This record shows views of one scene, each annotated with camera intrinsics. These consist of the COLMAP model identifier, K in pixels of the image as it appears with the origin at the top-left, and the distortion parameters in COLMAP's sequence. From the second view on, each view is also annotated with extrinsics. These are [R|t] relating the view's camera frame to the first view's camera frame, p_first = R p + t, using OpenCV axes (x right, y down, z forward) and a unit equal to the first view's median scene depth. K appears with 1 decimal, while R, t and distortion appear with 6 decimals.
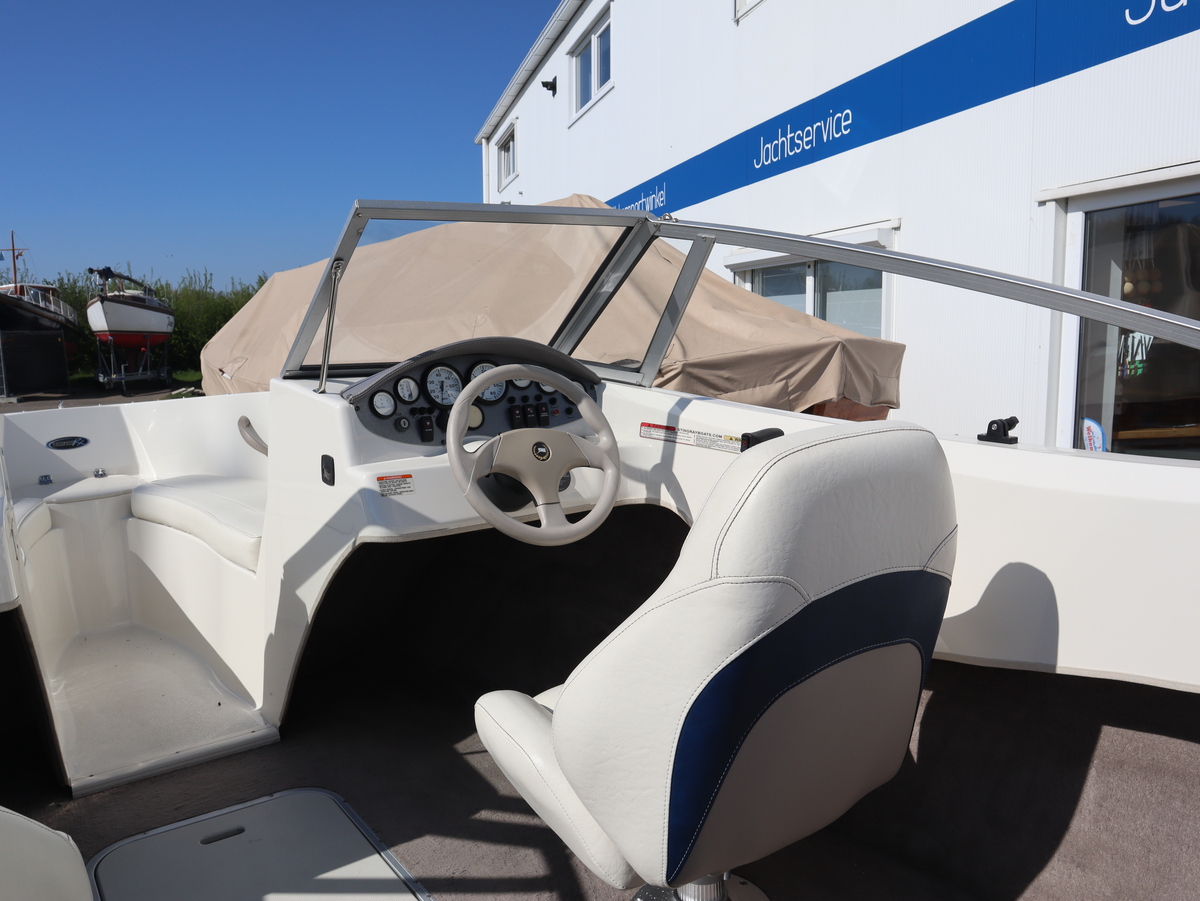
lens RADIAL K [[940.7, 0, 602.0], [0, 940.7, 452.9], [0, 0, 1]] dist [-0.124940, 0.079625]
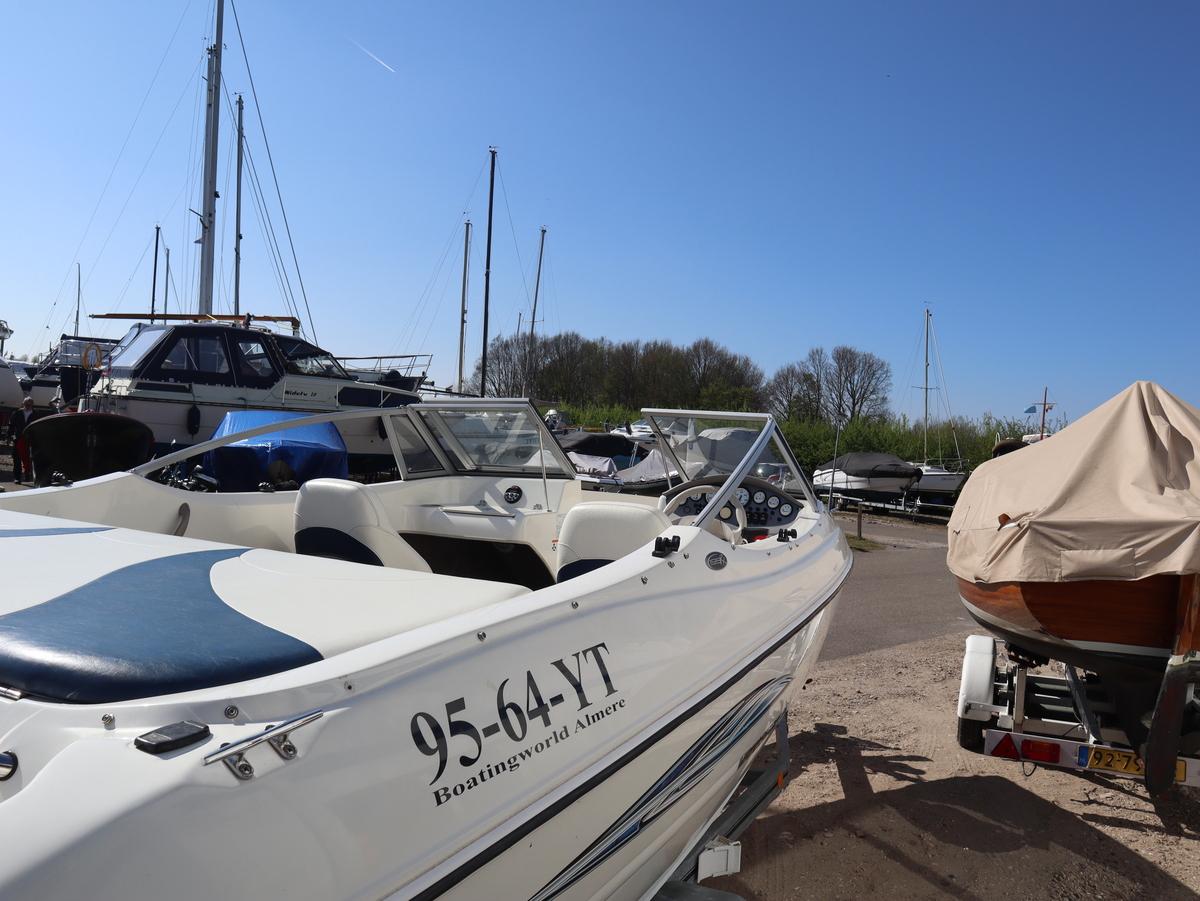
lens RADIAL K [[940.7, 0, 600.1], [0, 940.7, 439.6], [0, 0, 1]] dist [-0.124940, 0.079625]
pose [[0.473269, 0.042036, -0.879915, 0.911596], [-0.199172, 0.978101, -0.060399, -0.011164], [0.858107, 0.203839, 0.471277, -0.120717]]
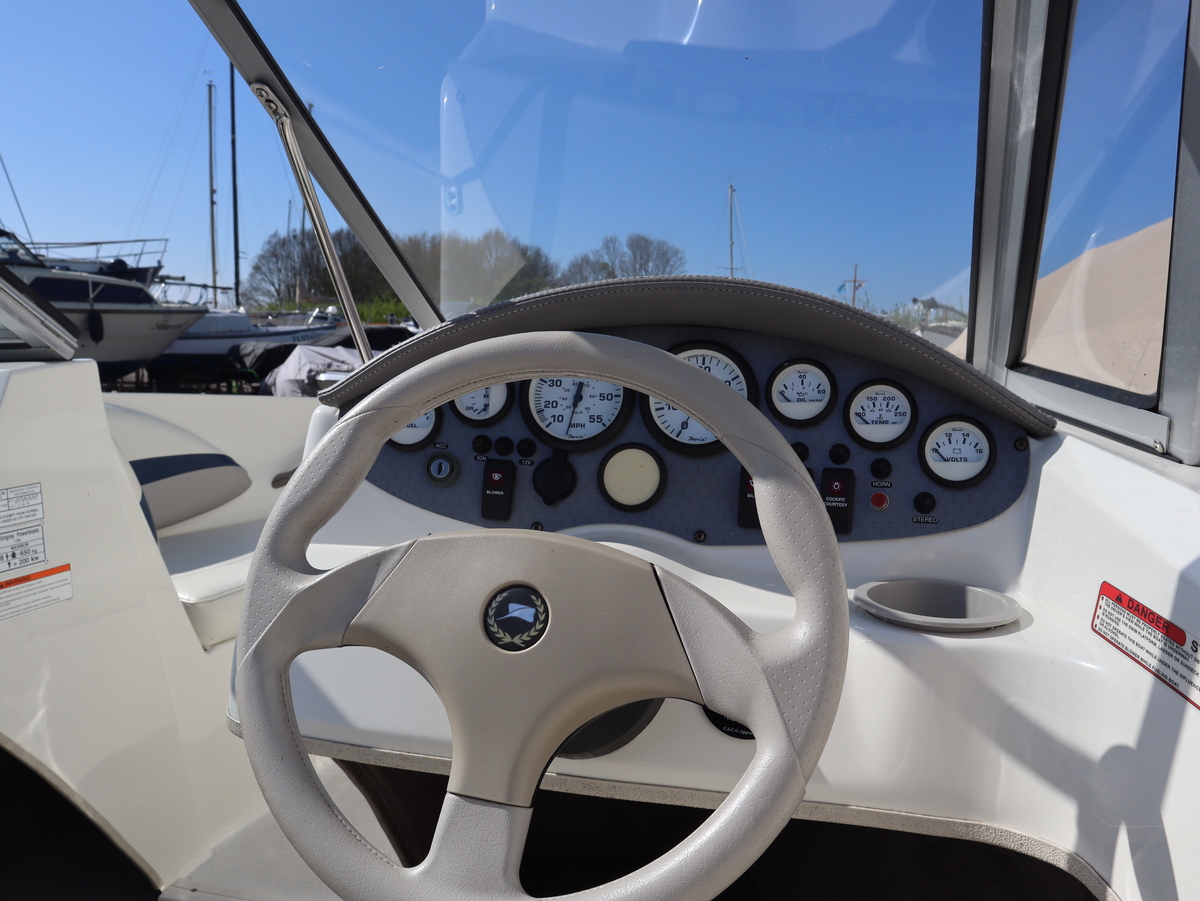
lens RADIAL K [[940.7, 0, 597.1], [0, 940.7, 454.5], [0, 0, 1]] dist [-0.124940, 0.079625]
pose [[0.650166, 0.116512, -0.750806, 0.092816], [-0.145578, 0.988967, 0.027407, -0.035355], [0.745715, 0.091482, 0.659954, 0.447388]]
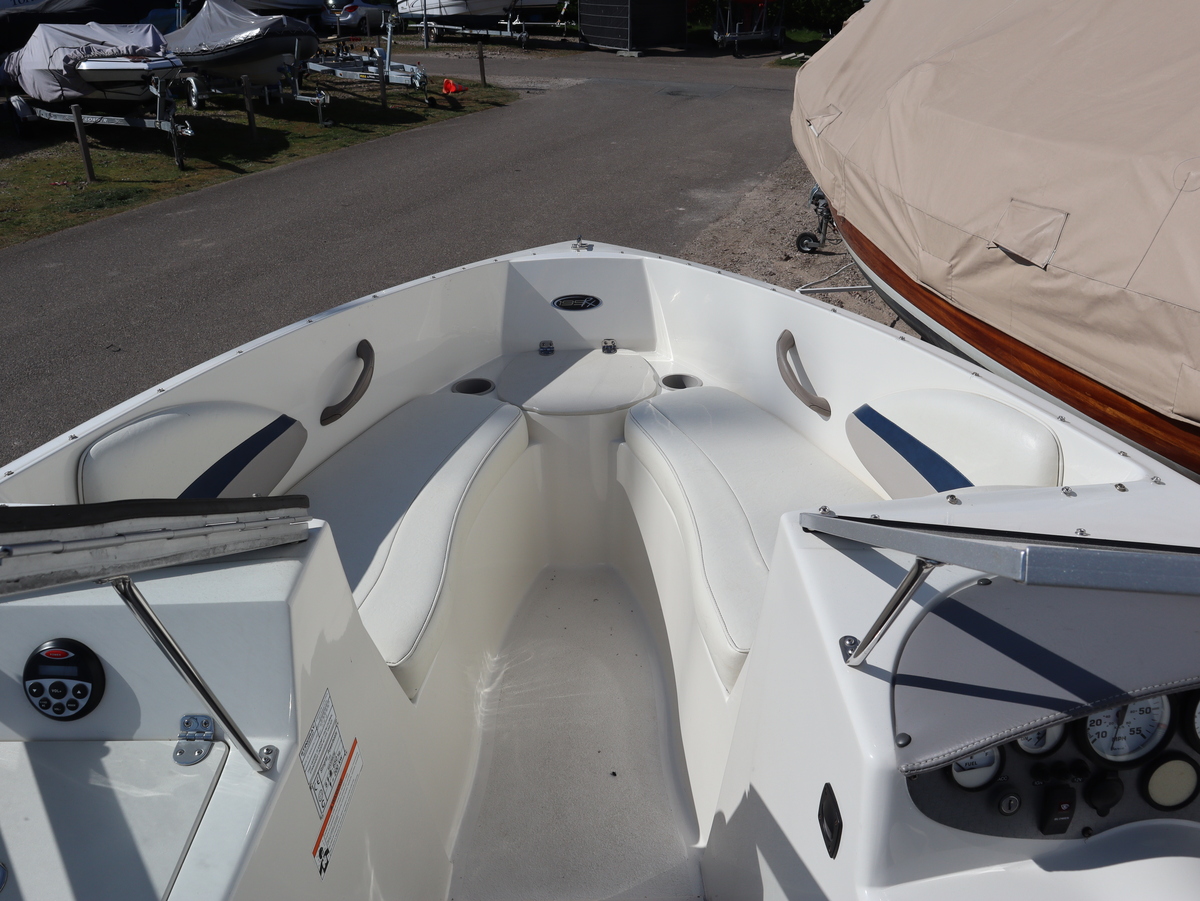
lens RADIAL K [[940.7, 0, 596.5], [0, 940.7, 446.9], [0, 0, 1]] dist [-0.124940, 0.079625]
pose [[0.808710, 0.284612, -0.514766, -0.114155], [-0.092287, 0.925699, 0.366831, -0.195806], [0.580923, -0.249153, 0.774888, 0.340377]]
